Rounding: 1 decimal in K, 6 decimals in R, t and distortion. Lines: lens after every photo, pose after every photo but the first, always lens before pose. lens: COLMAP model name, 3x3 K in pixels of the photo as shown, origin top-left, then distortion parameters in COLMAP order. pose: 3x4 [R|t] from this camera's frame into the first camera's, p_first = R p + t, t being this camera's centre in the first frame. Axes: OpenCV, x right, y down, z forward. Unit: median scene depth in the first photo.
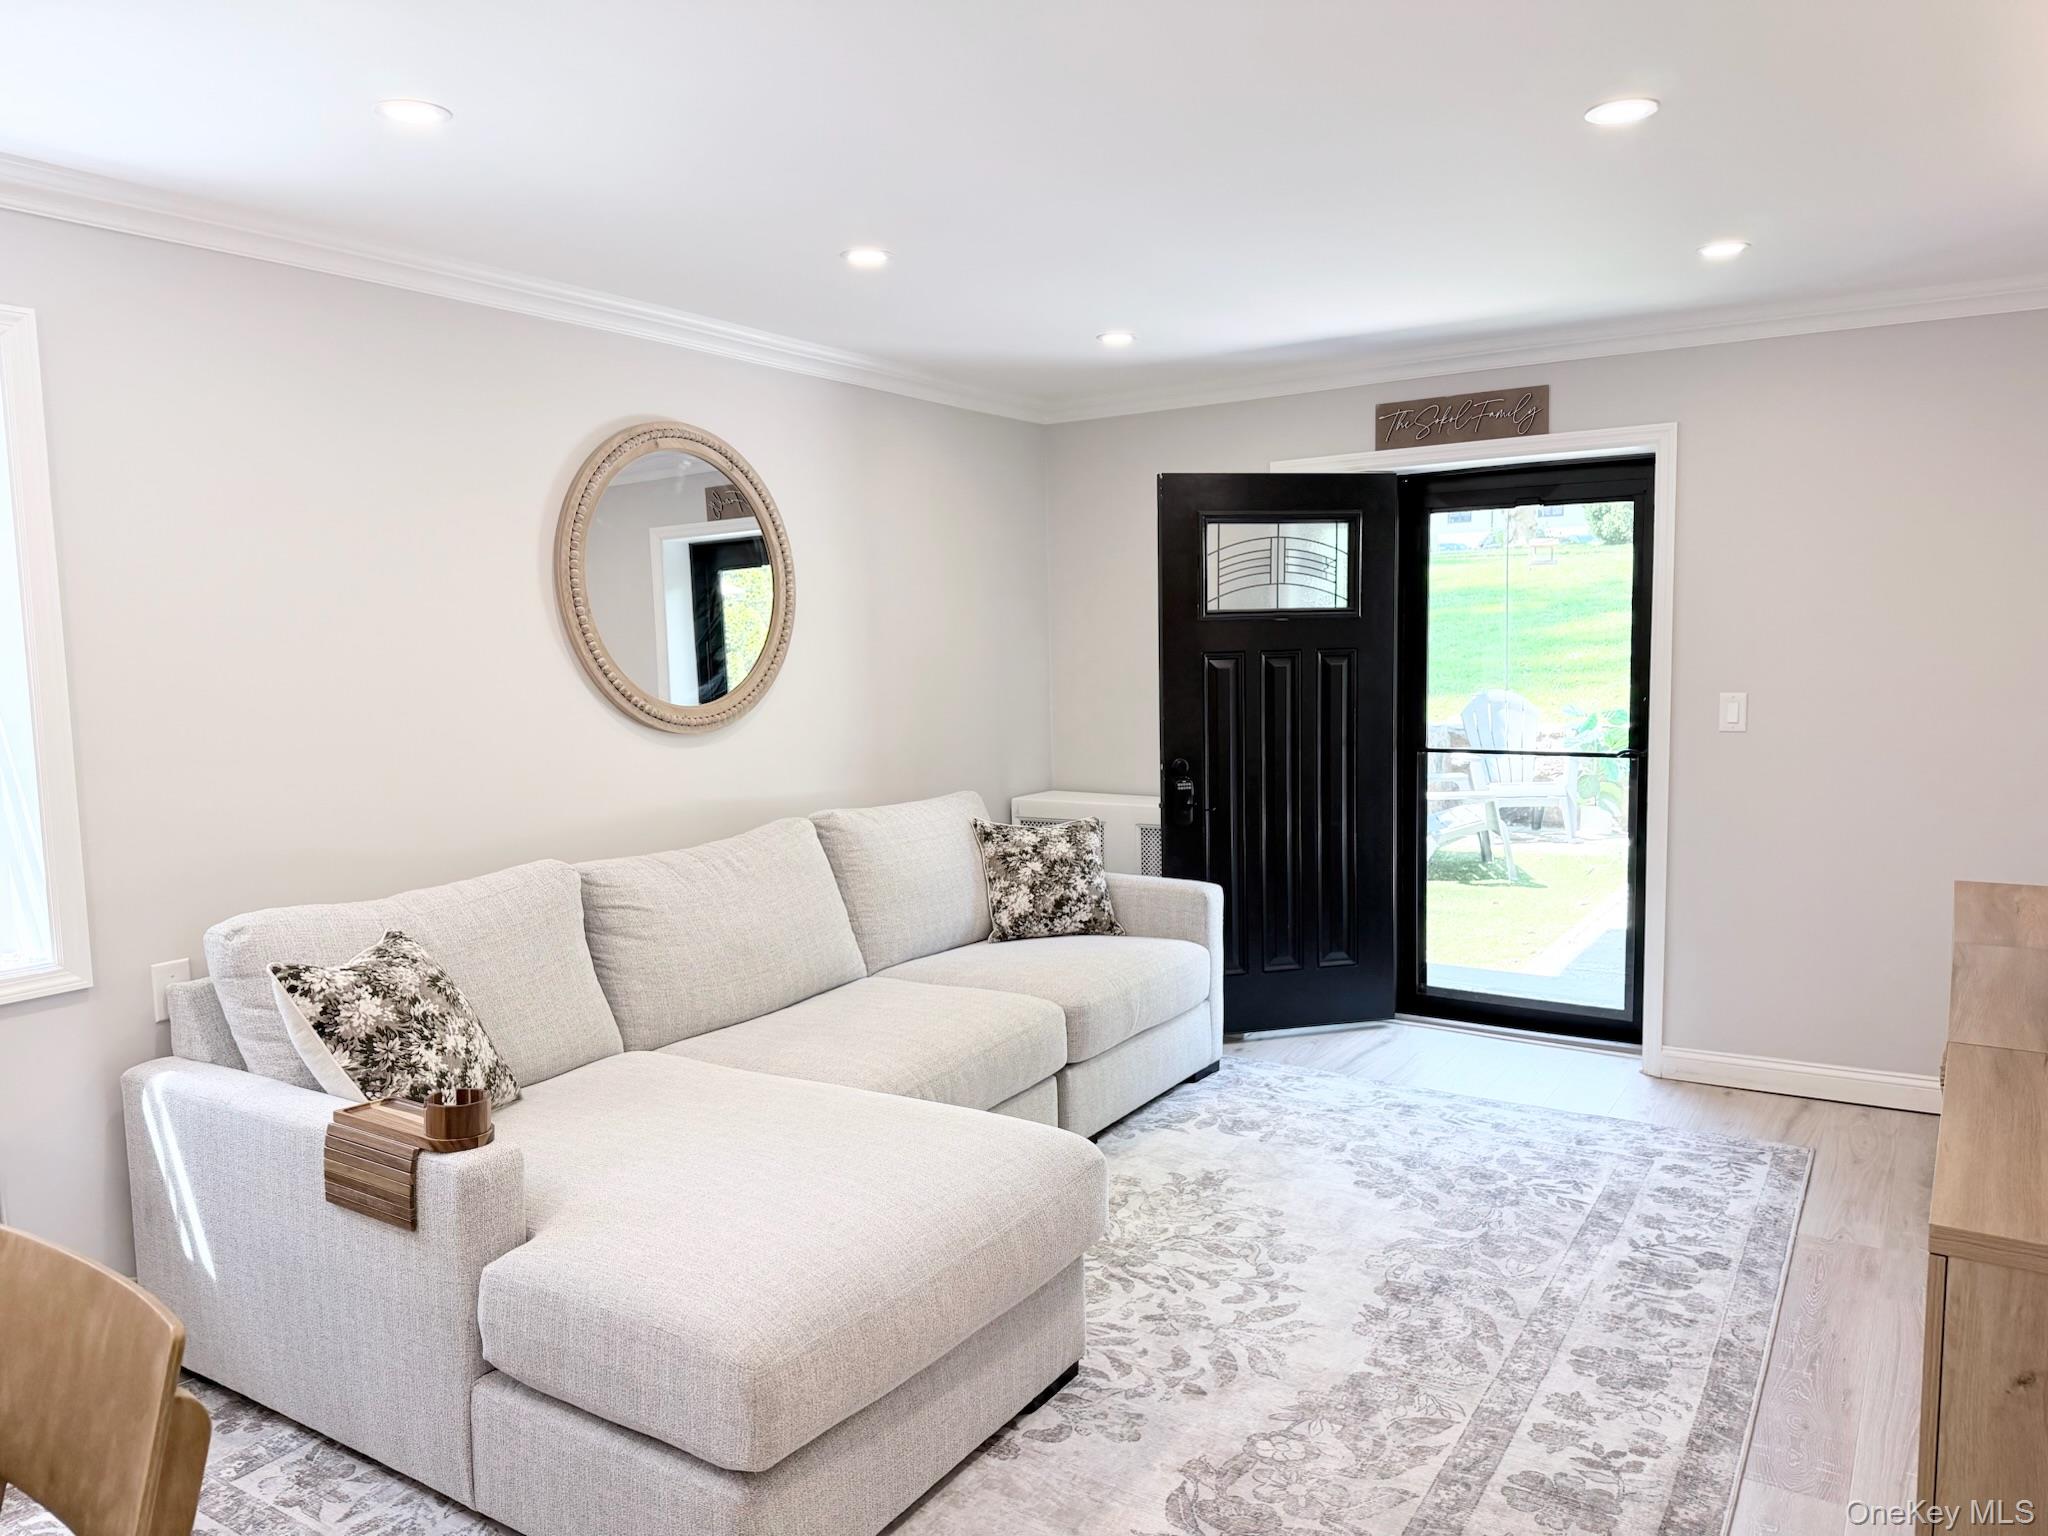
lens RADIAL K [[1421.4, 0, 1024.6], [0, 1421.4, 771.6], [0, 0, 1]] dist [0.138927, -0.251971]
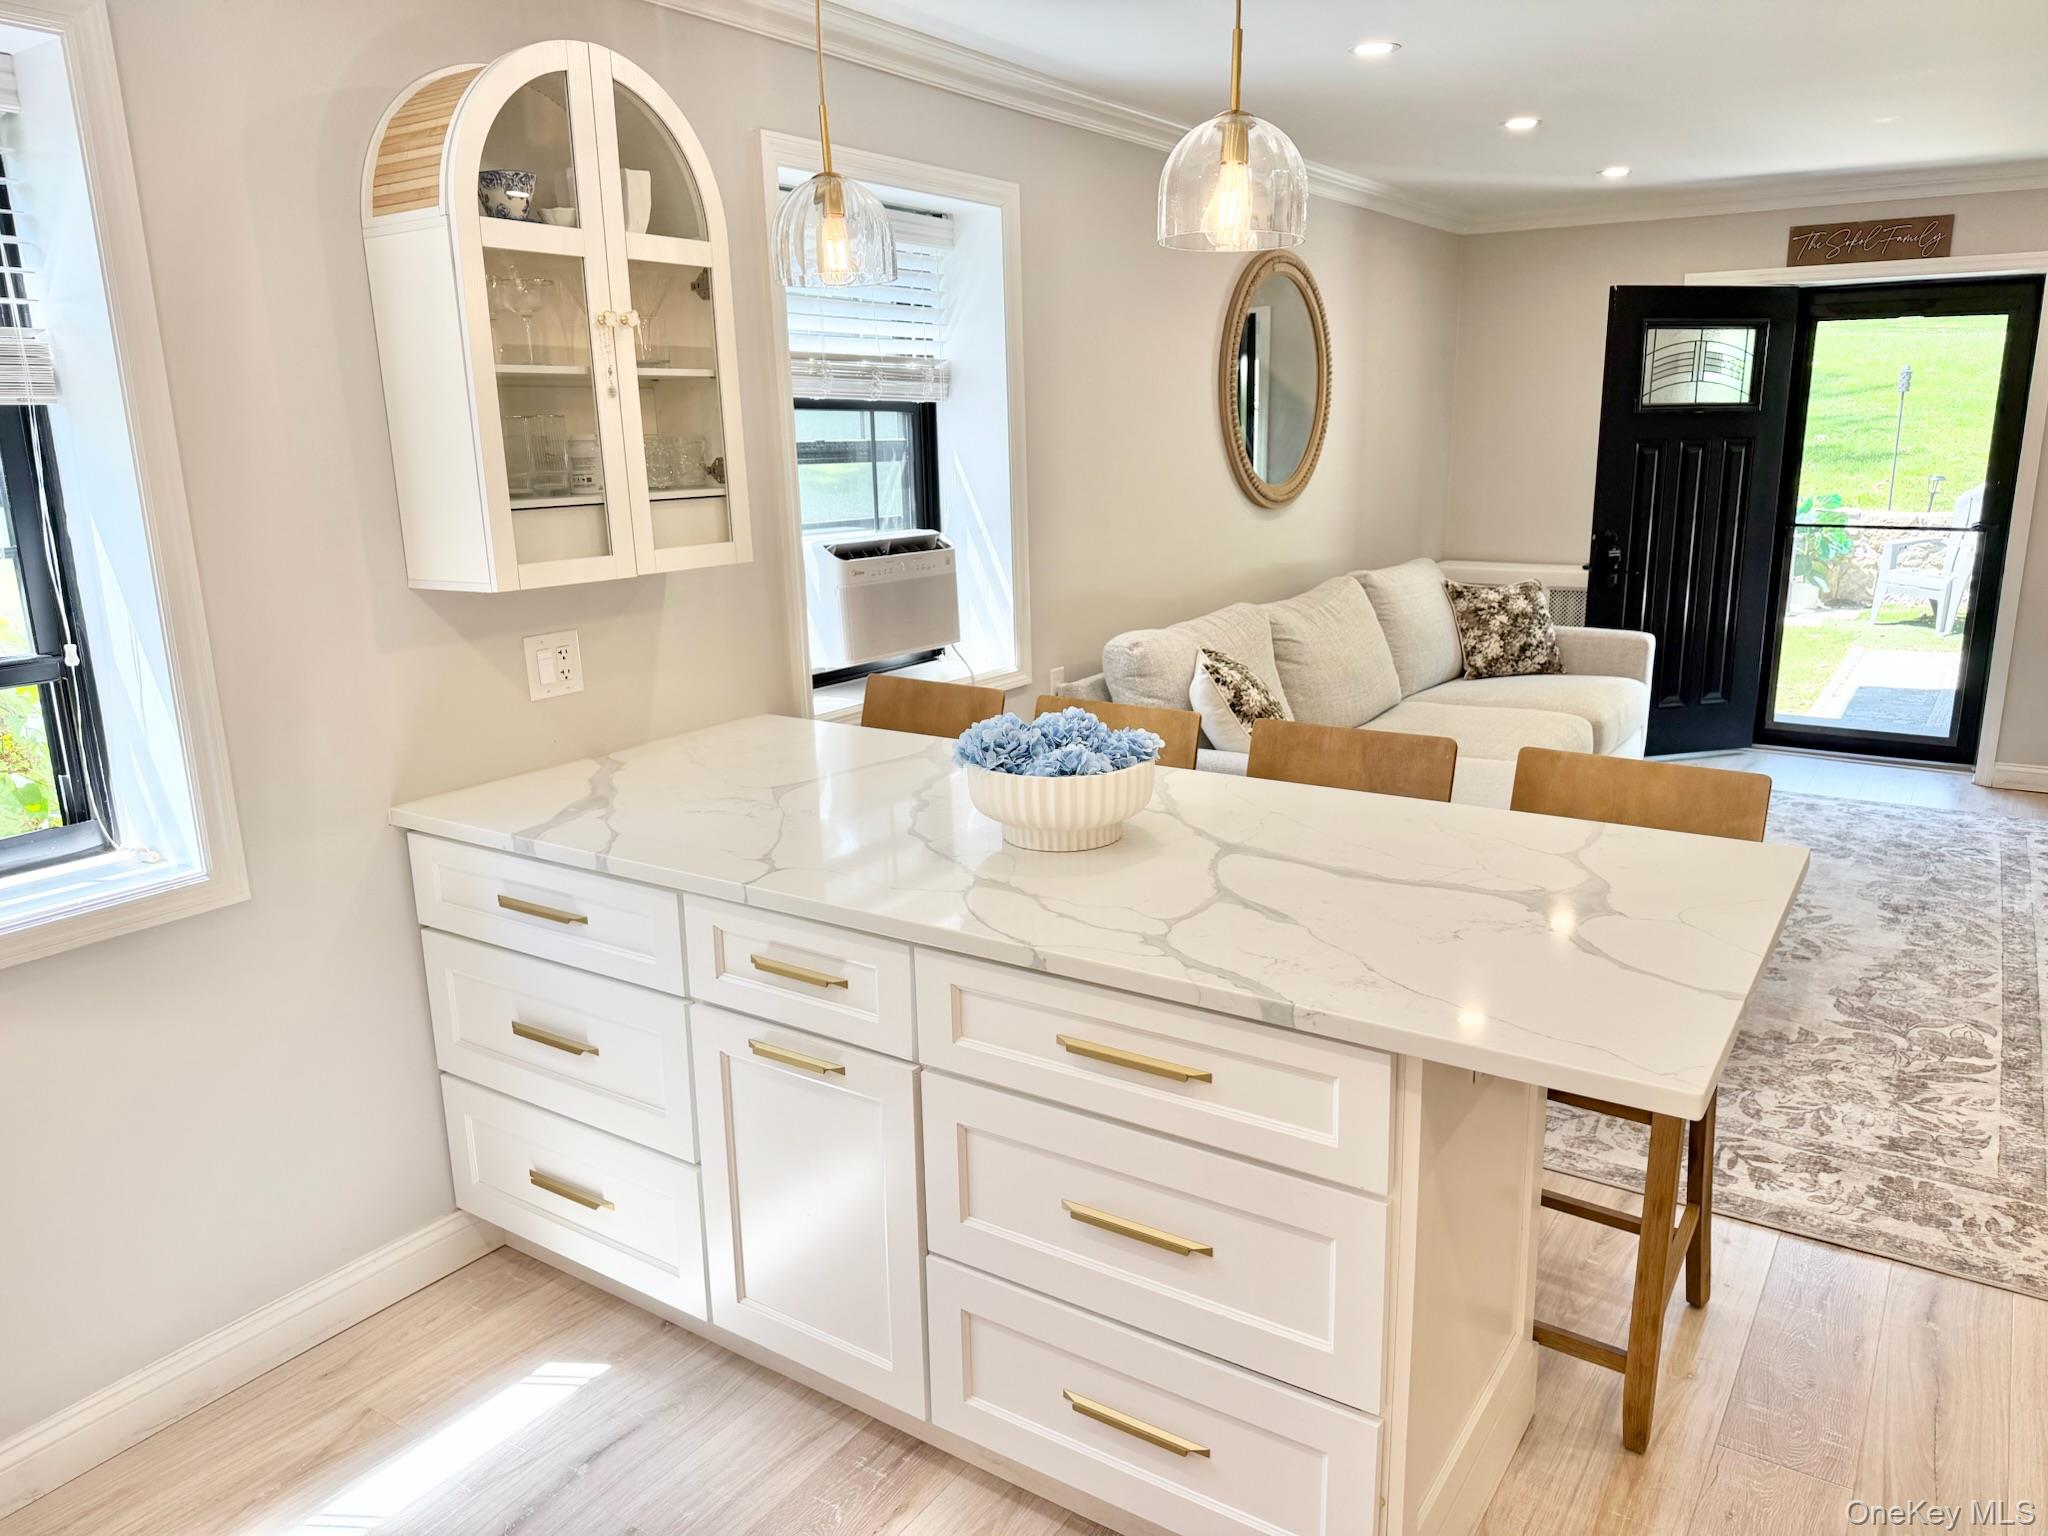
lens RADIAL K [[1446.5, 0, 1041.7], [0, 1446.5, 773.9], [0, 0, 1]] dist [0.022514, -0.024598]
pose [[0.999958, 0.005907, -0.007042, -0.480130], [-0.004802, 0.989024, 0.147675, 0.020403], [0.007837, -0.147635, 0.989011, -0.329754]]
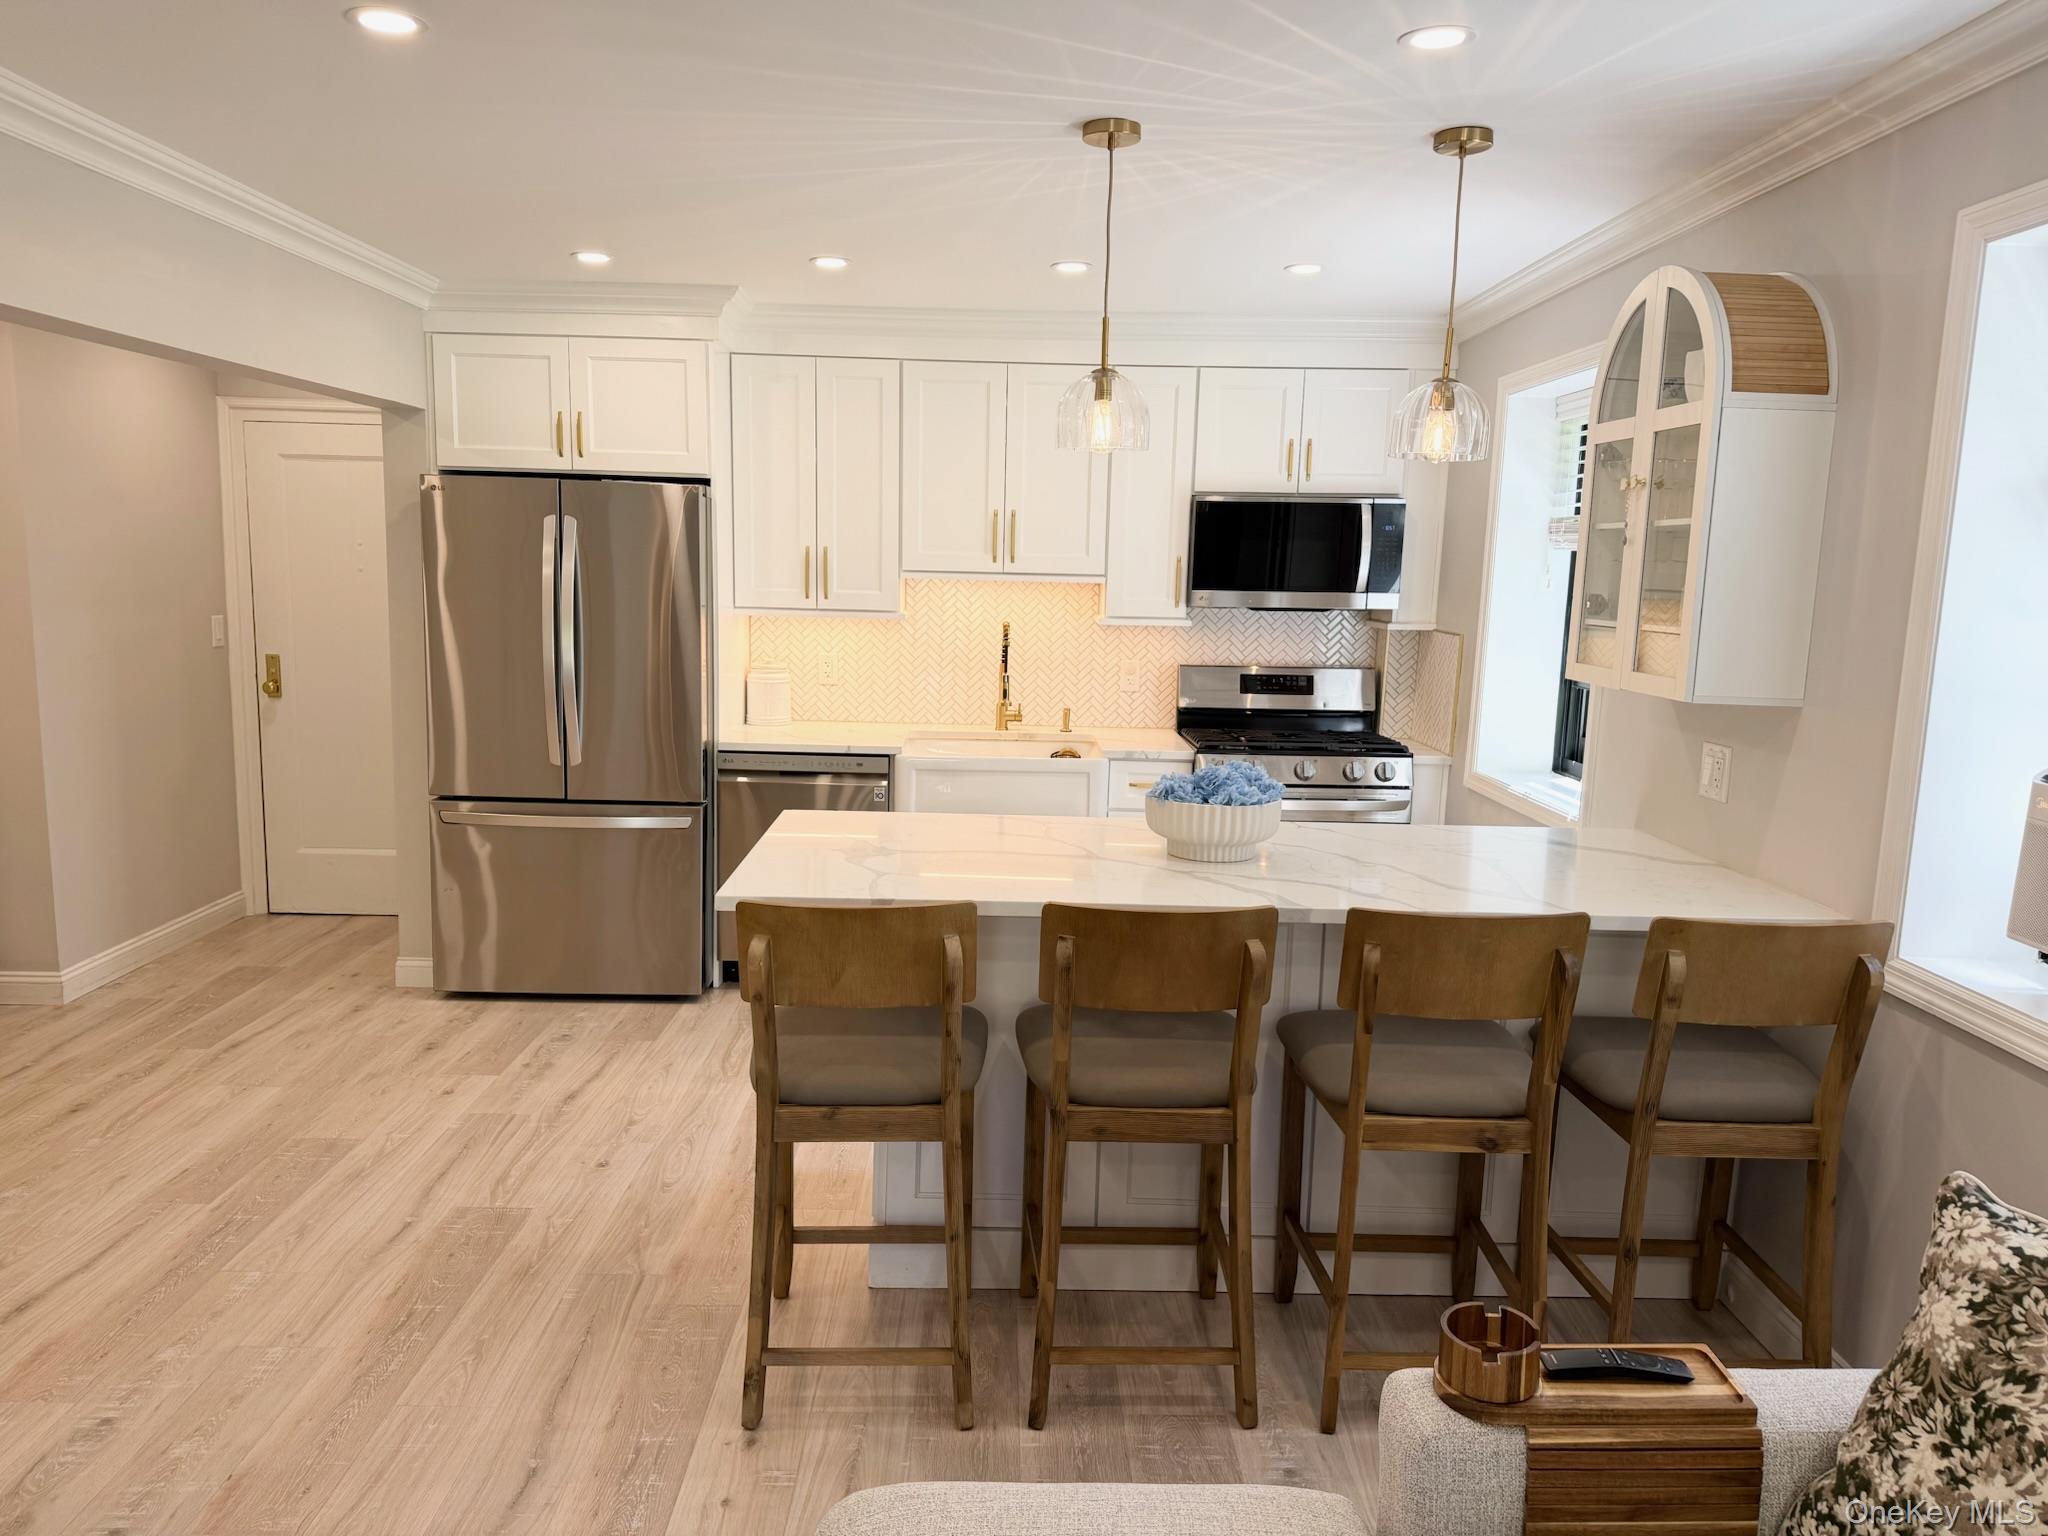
lens RADIAL K [[1440.7, 0, 1022.9], [0, 1440.7, 764.3], [0, 0, 1]] dist [0.071063, -0.084244]
pose [[-0.828146, 0.081576, -0.554544, 0.078836], [-0.054881, 0.972798, 0.225062, -0.098690], [0.557819, 0.216818, -0.801142, 0.870448]]
